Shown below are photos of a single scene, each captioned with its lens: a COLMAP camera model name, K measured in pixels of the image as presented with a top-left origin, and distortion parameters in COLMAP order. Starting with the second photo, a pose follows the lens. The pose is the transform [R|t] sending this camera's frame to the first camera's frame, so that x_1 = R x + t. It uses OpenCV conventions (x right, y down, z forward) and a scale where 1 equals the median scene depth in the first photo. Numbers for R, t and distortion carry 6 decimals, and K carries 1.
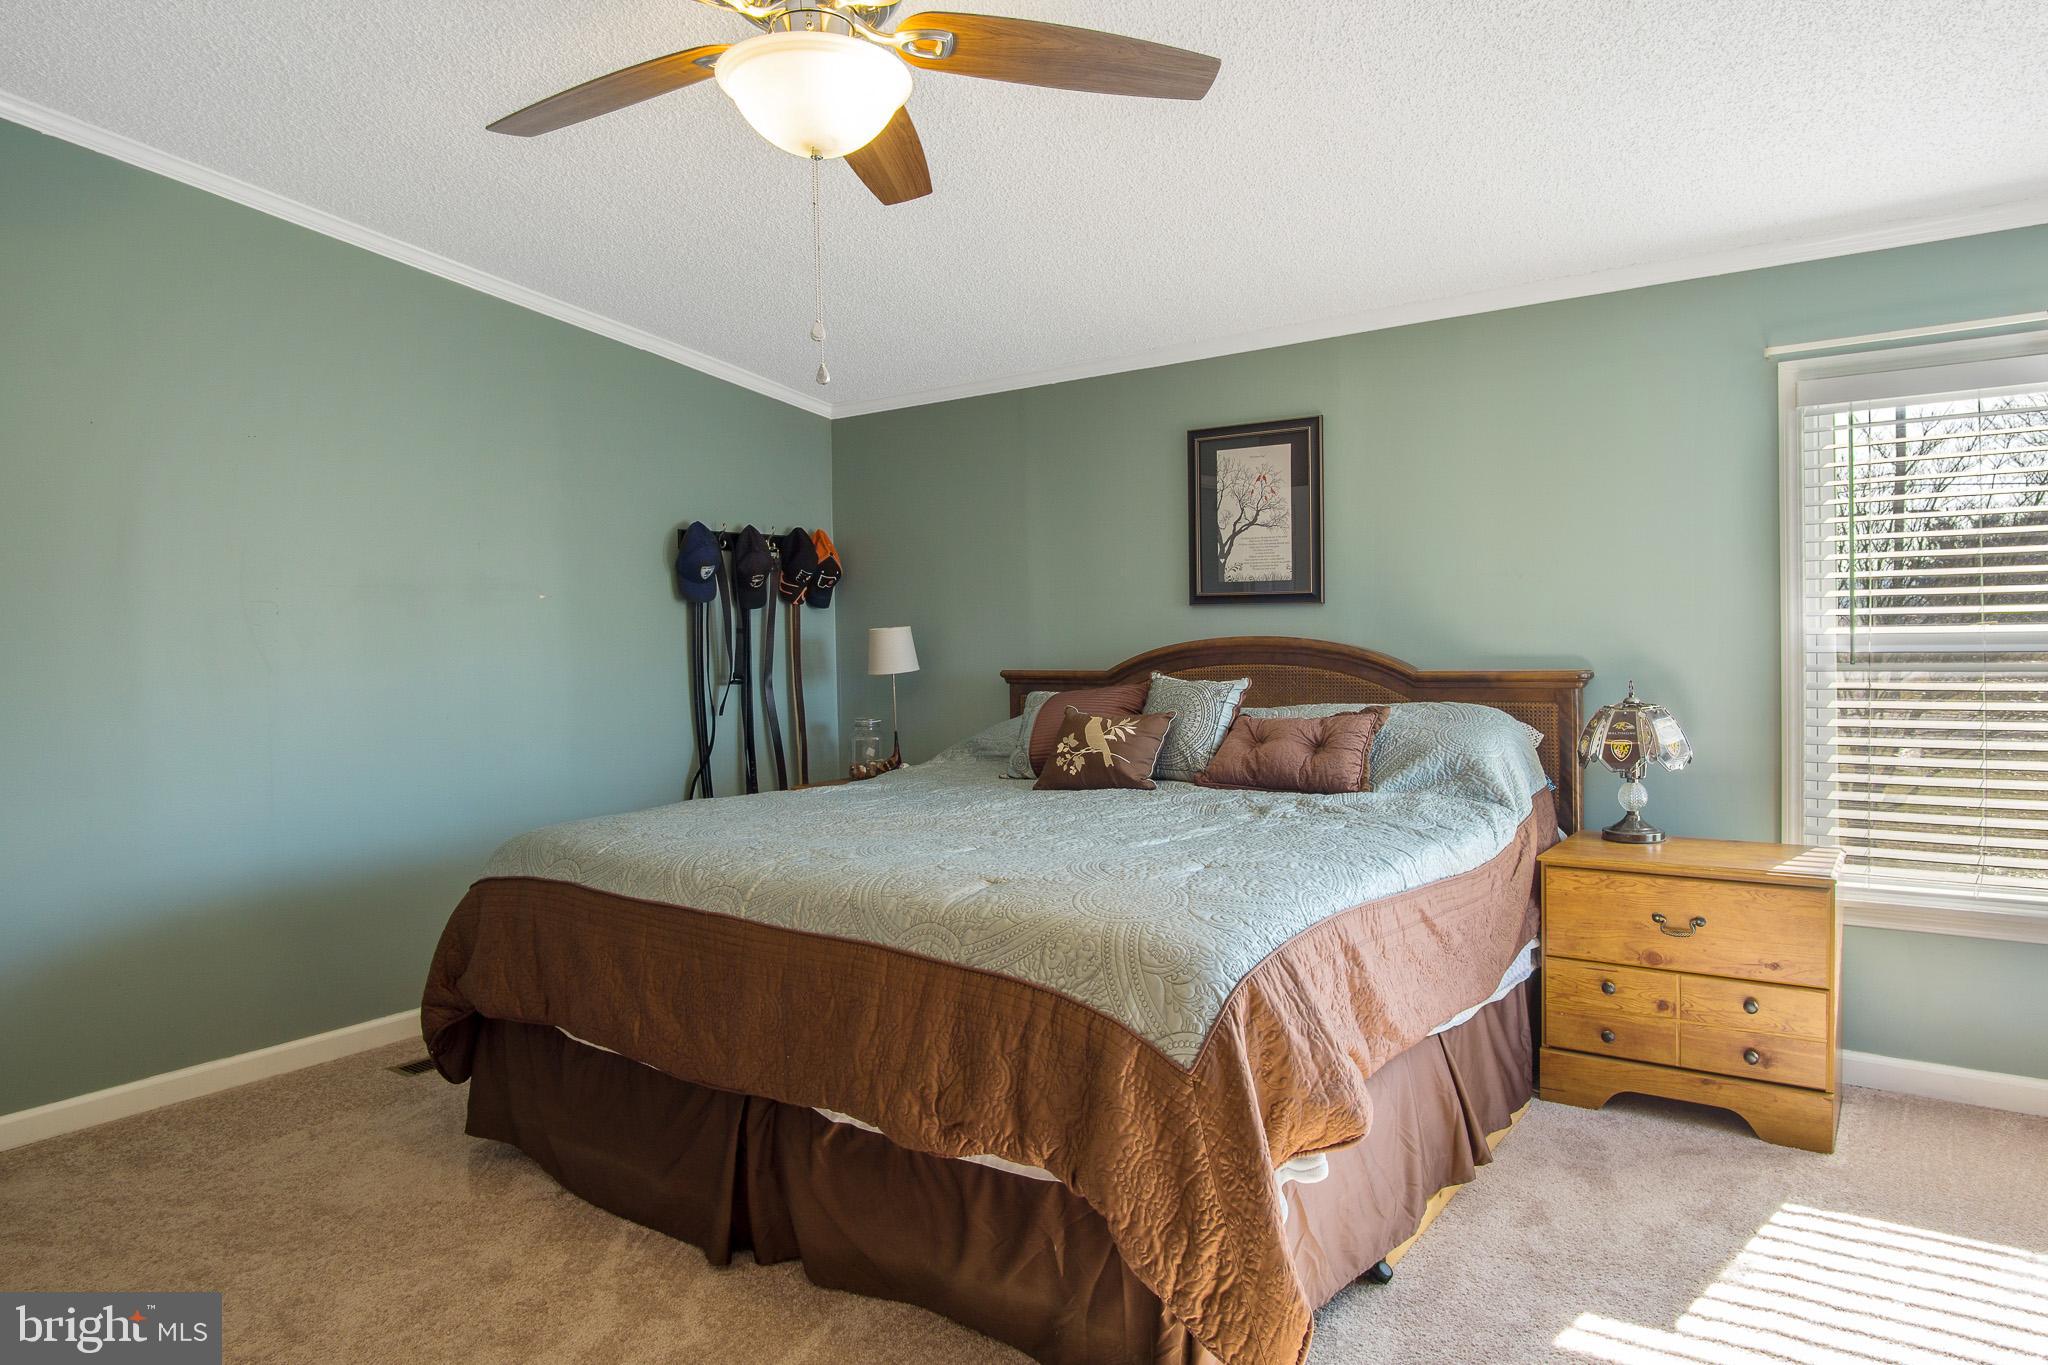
lens RADIAL K [[1235.5, 0, 1062.3], [0, 1235.5, 686.8], [0, 0, 1]] dist [-0.000295, 0.000459]
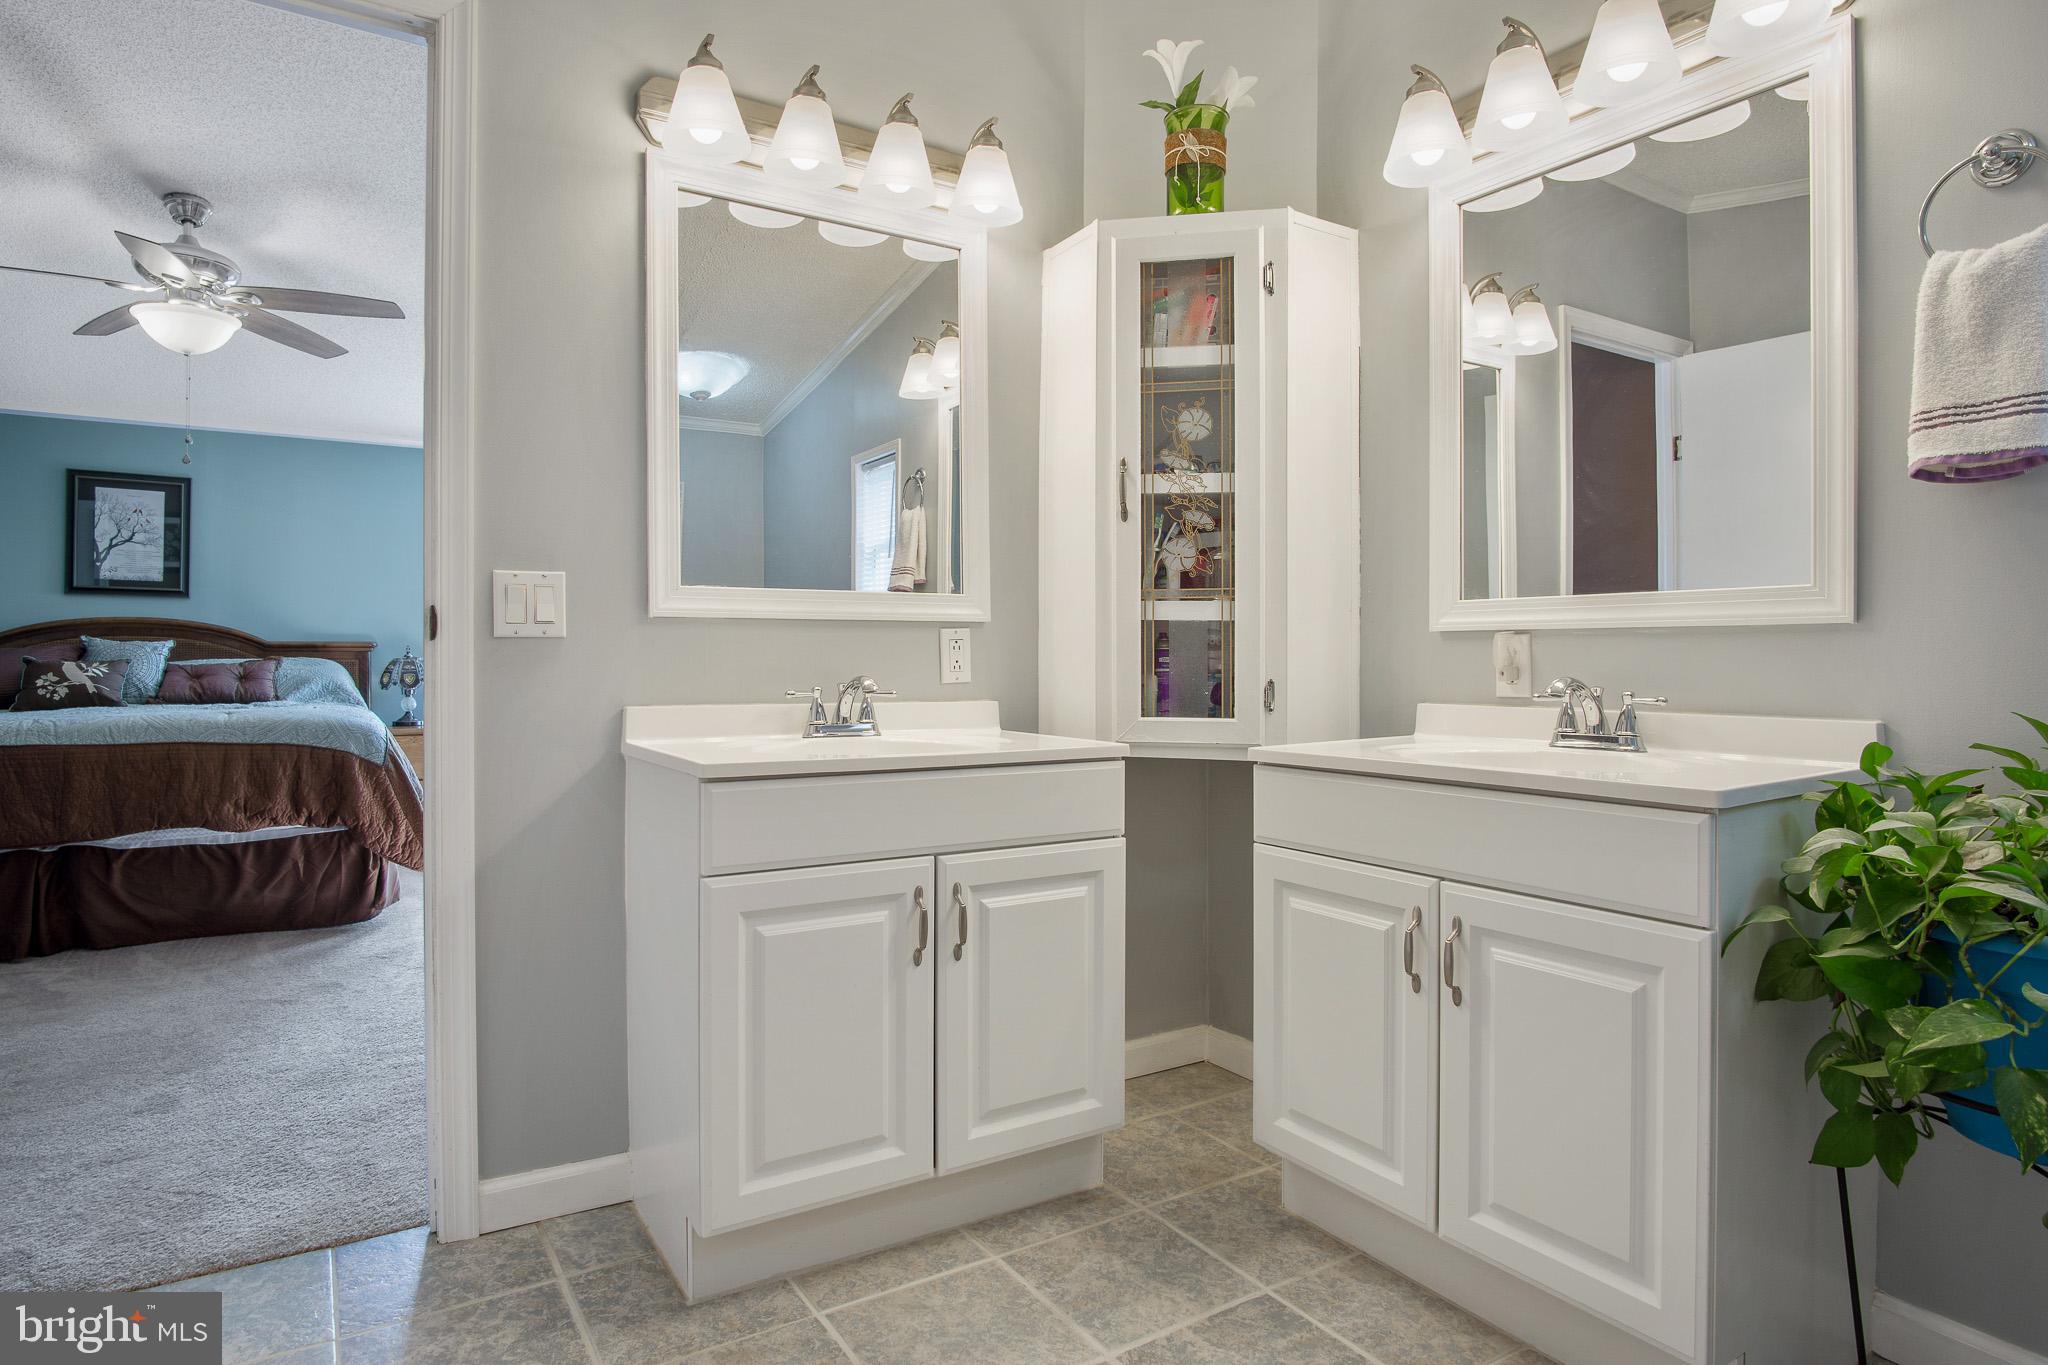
lens RADIAL K [[1148.4, 0, 1027.5], [0, 1148.4, 663.5], [0, 0, 1]] dist [-0.020494, 0.000806]
pose [[0.377491, 0.024926, 0.925678, -0.736990], [0.035623, 0.998507, -0.041415, 0.115044], [-0.925328, 0.048609, 0.376039, -0.523714]]
